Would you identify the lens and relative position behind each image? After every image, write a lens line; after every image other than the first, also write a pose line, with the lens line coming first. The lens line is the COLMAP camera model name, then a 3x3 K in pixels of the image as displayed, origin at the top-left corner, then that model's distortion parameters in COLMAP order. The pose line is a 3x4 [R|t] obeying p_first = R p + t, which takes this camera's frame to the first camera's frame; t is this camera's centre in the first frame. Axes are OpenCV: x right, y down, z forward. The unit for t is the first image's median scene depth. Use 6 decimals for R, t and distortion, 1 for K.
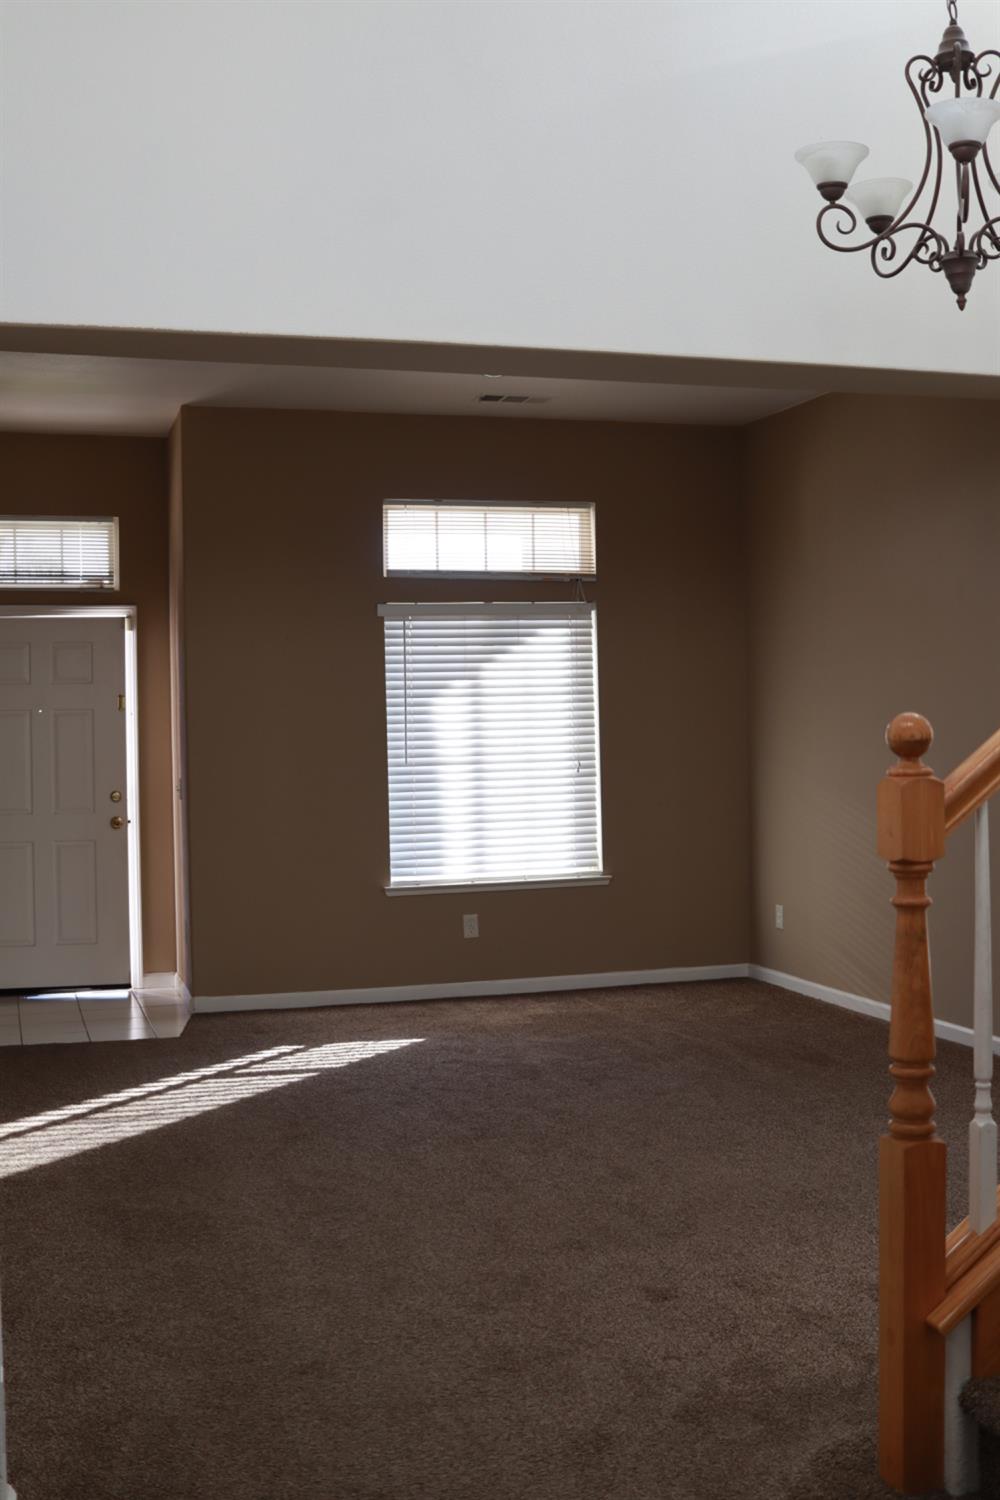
lens RADIAL K [[1656.8, 0, 500.0], [0, 1656.8, 750.0], [0, 0, 1]] dist [0.002233, 0.003050]
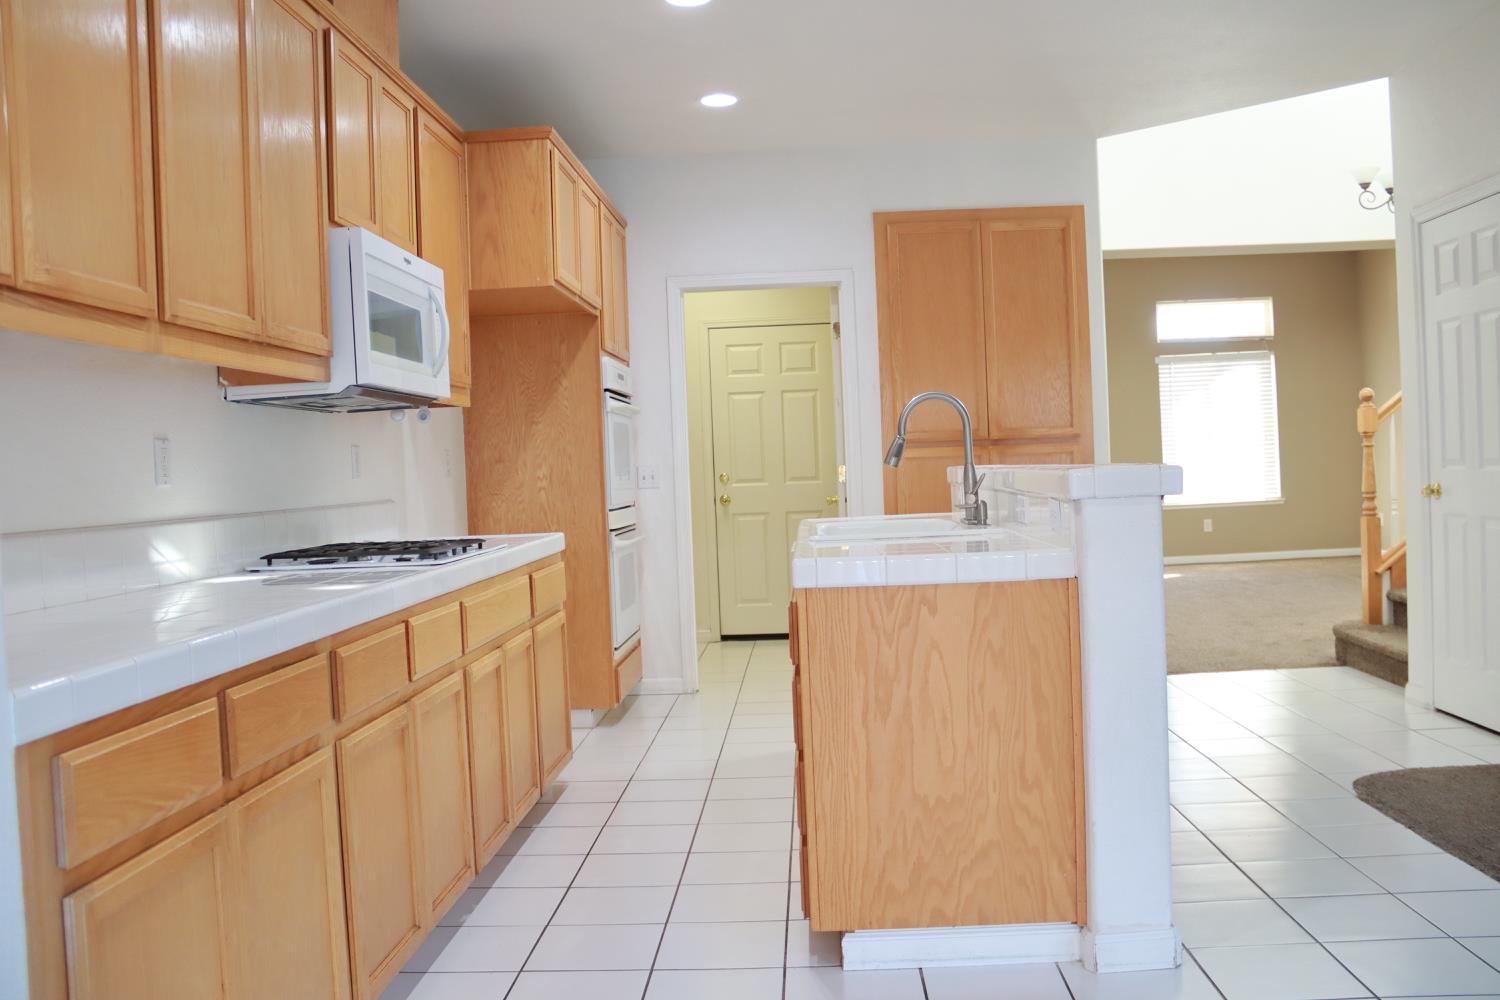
lens RADIAL K [[1208.0, 0, 750.0], [0, 1208.0, 500.0], [0, 0, 1]] dist [-0.151900, 0.083229]
pose [[0.933316, -0.015231, -0.358734, -0.027531], [0.026007, 0.999343, 0.025233, 0.039472], [0.358114, -0.032880, 0.933099, -0.587174]]
